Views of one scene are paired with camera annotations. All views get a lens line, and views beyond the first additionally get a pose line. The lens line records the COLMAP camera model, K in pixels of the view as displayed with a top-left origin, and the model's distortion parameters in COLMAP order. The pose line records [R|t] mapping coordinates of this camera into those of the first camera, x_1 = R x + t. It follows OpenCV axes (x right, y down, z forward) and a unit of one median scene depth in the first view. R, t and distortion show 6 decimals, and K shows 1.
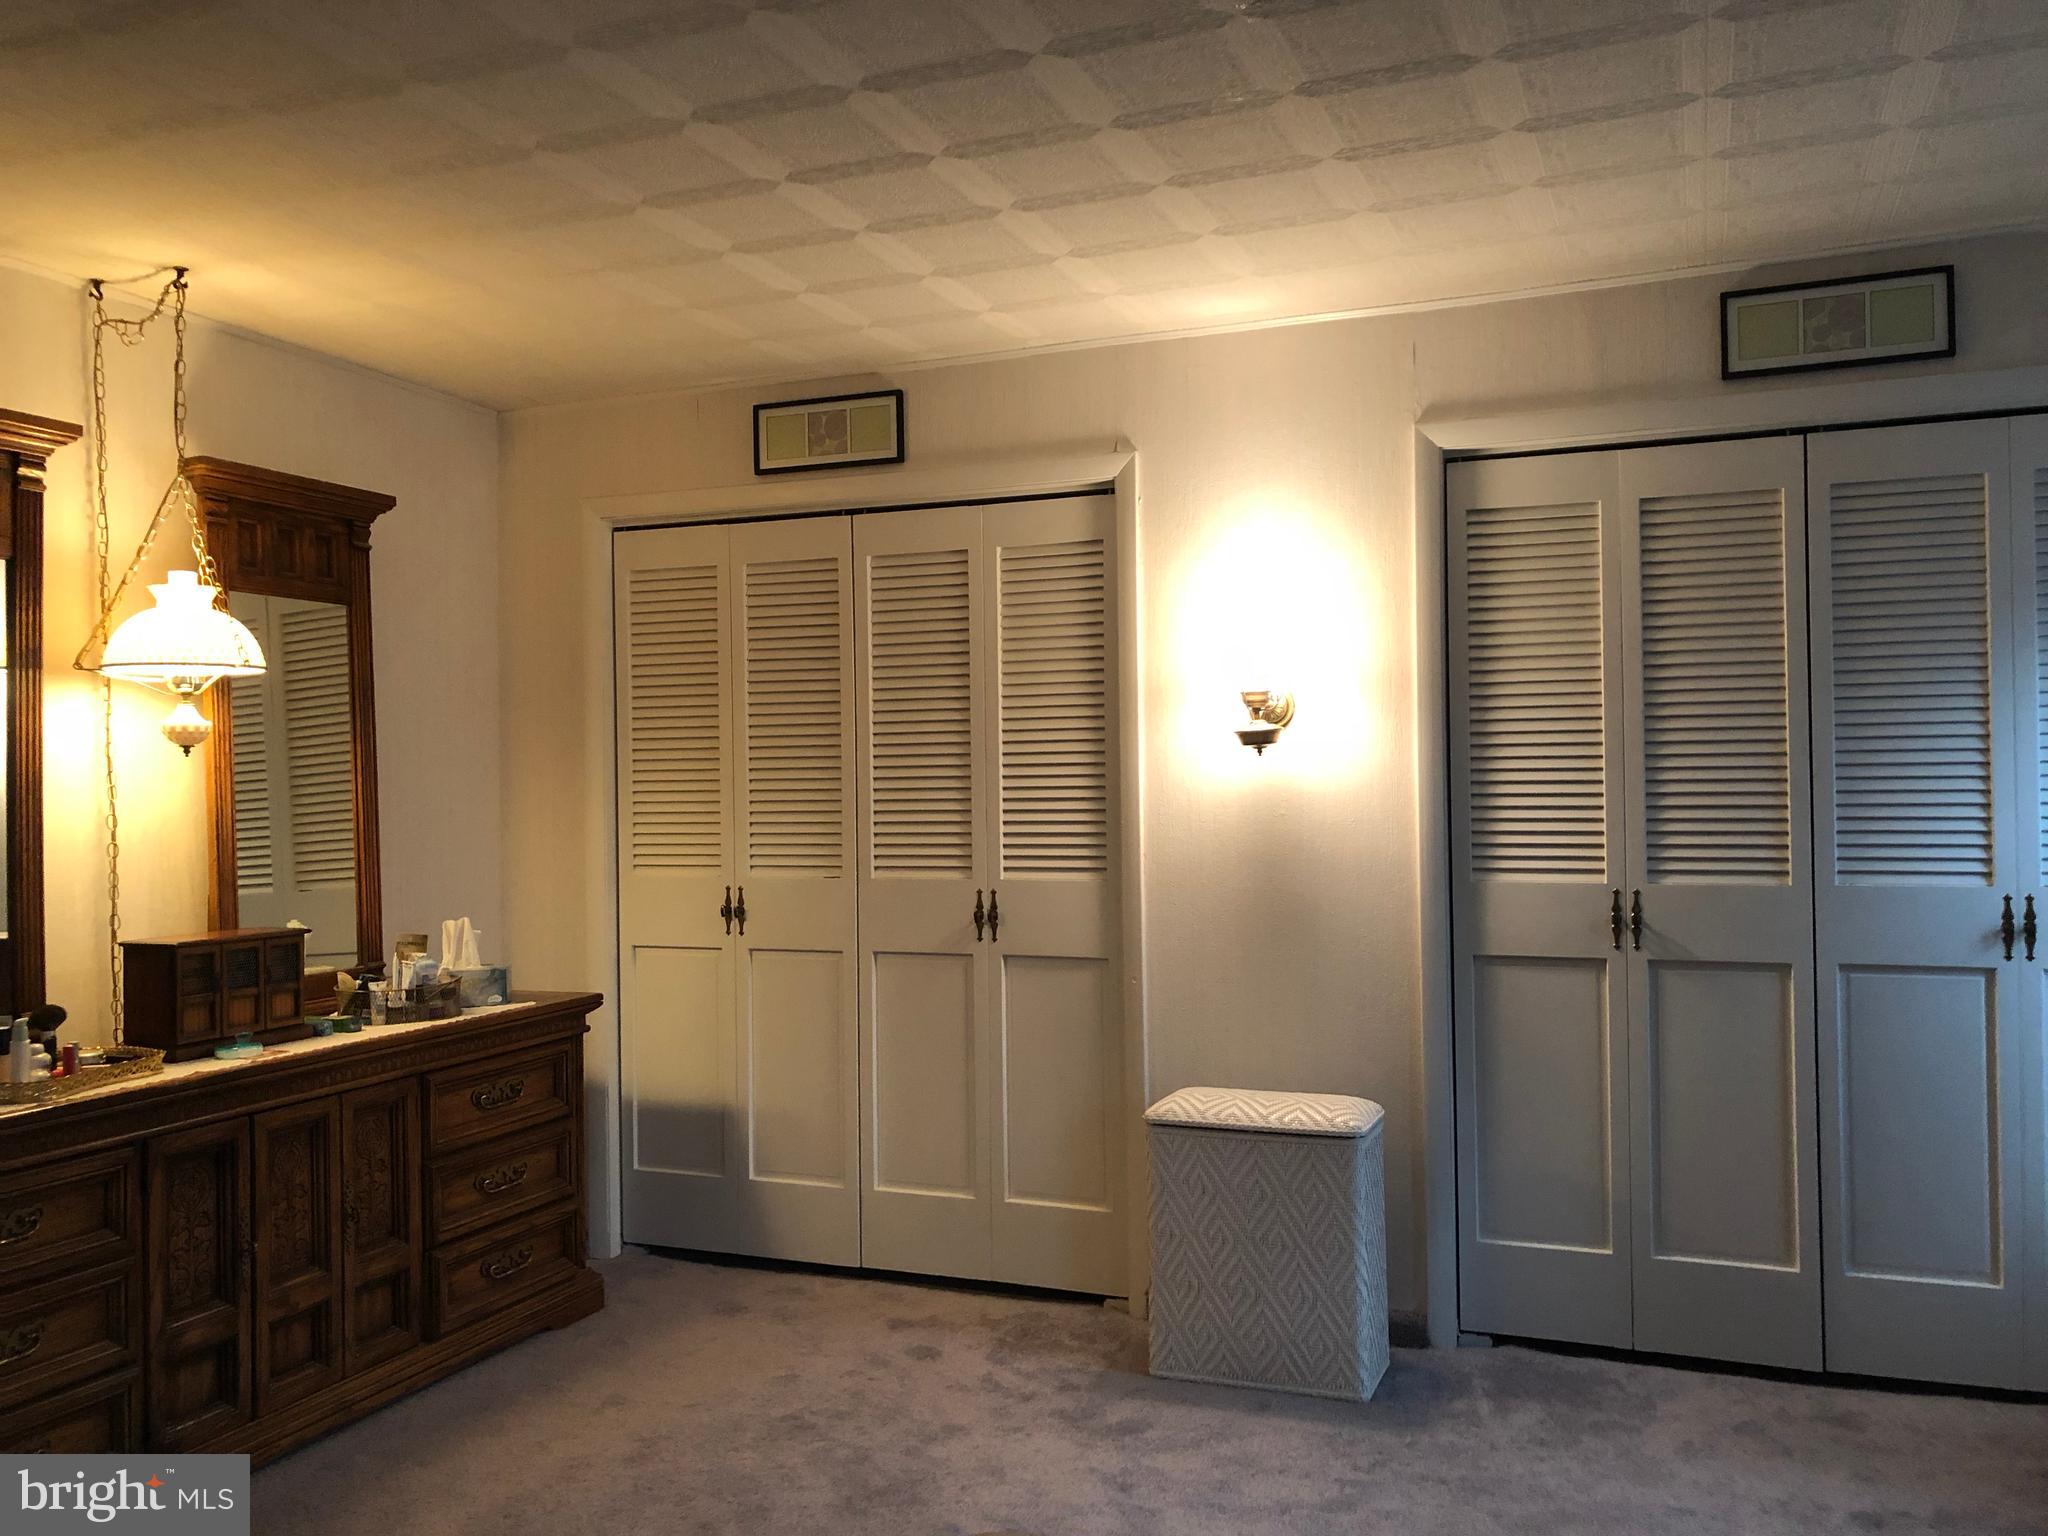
lens RADIAL K [[1677.1, 0, 1010.4], [0, 1677.1, 767.2], [0, 0, 1]] dist [0.034374, -0.035261]
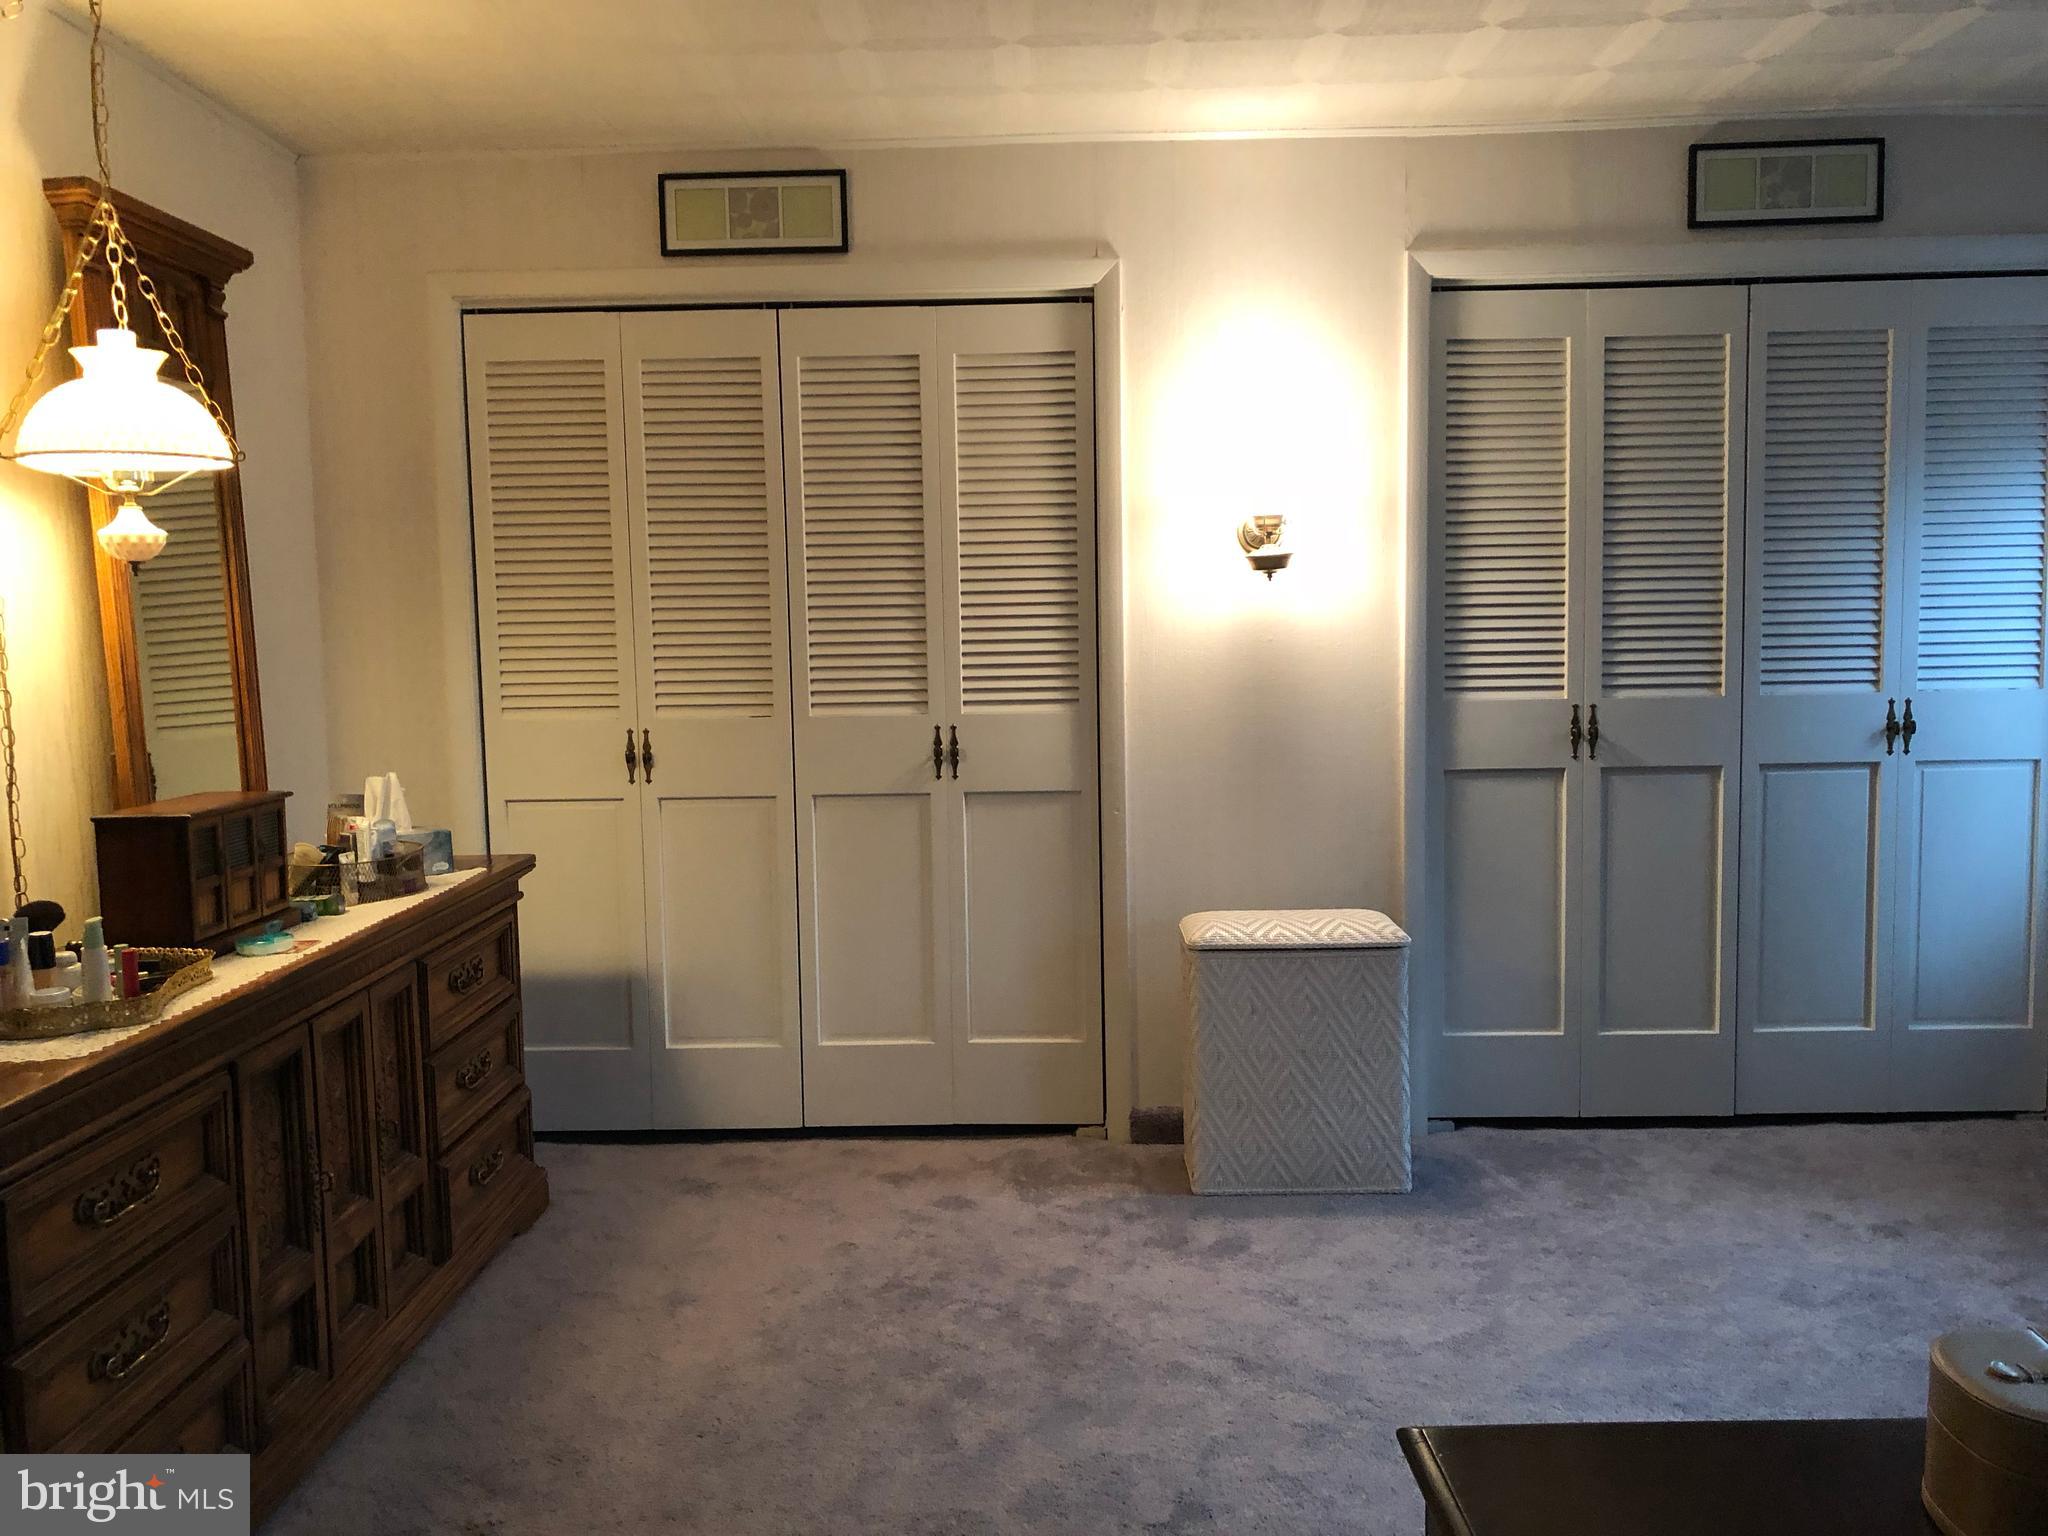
lens RADIAL K [[1677.1, 0, 1015.6], [0, 1677.1, 764.2], [0, 0, 1]] dist [0.034374, -0.035261]
pose [[0.933225, -0.037107, 0.357371, -0.361705], [0.003299, 0.995496, 0.094748, 0.007223], [-0.359278, -0.087242, 0.929144, 0.119603]]
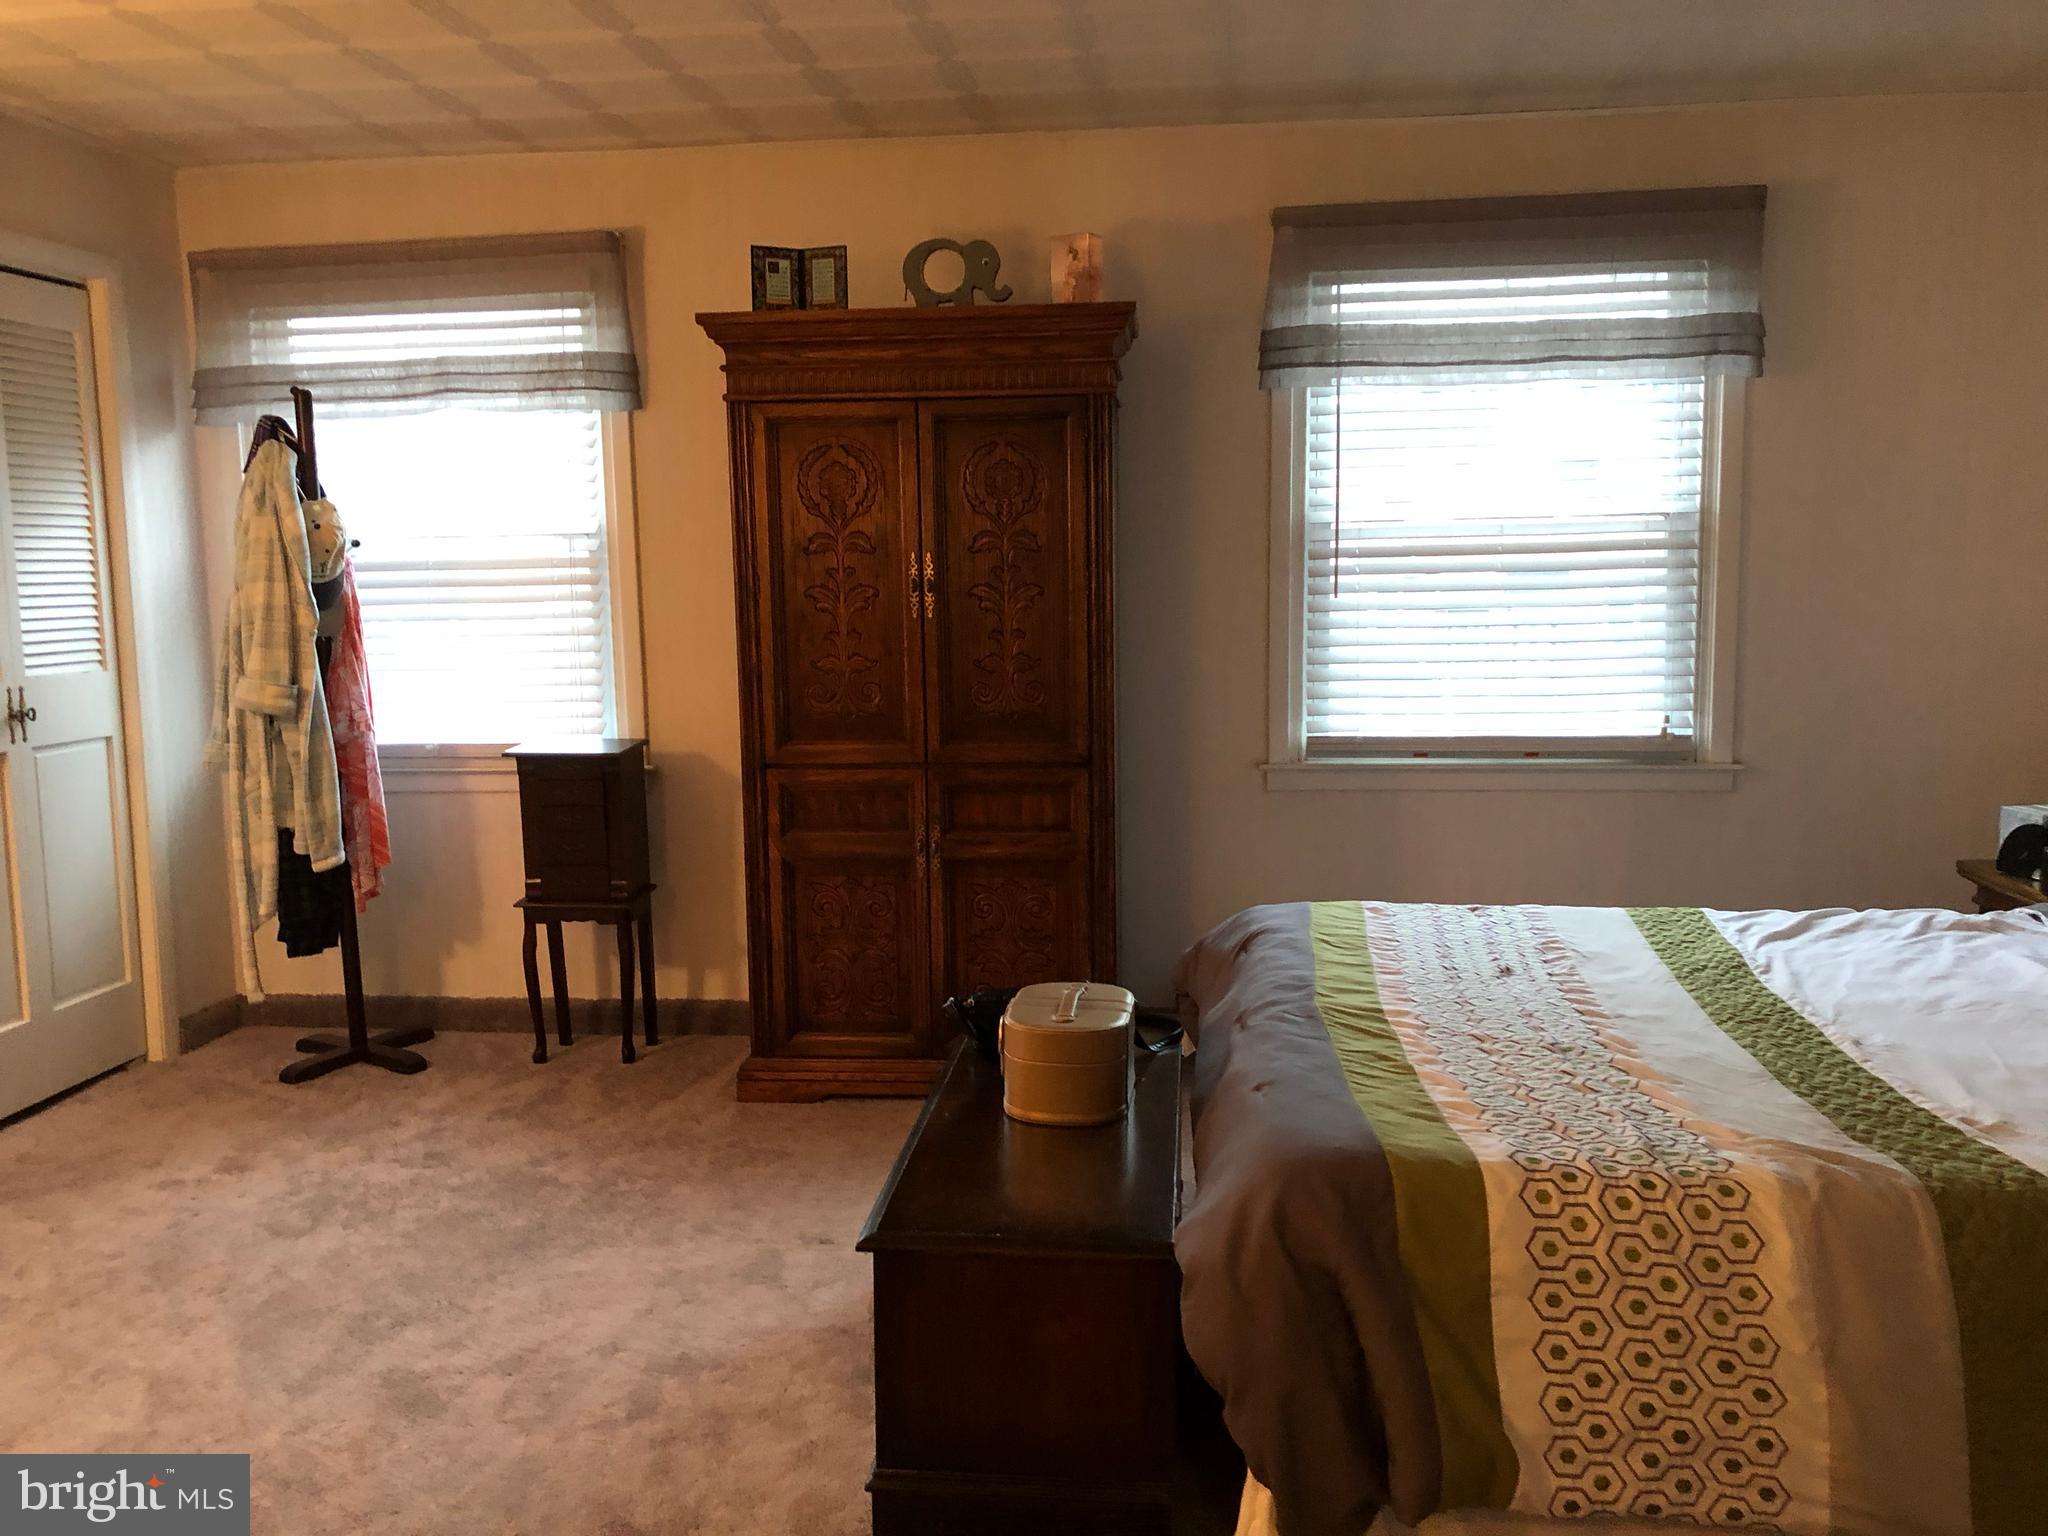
lens RADIAL K [[1677.1, 0, 1024.0], [0, 1677.1, 754.5], [0, 0, 1]] dist [0.034374, -0.035261]
pose [[-0.258881, -0.096703, 0.961056, -0.655389], [0.007680, 0.994738, 0.102161, 0.006962], [-0.965879, 0.033828, -0.256776, 0.575302]]
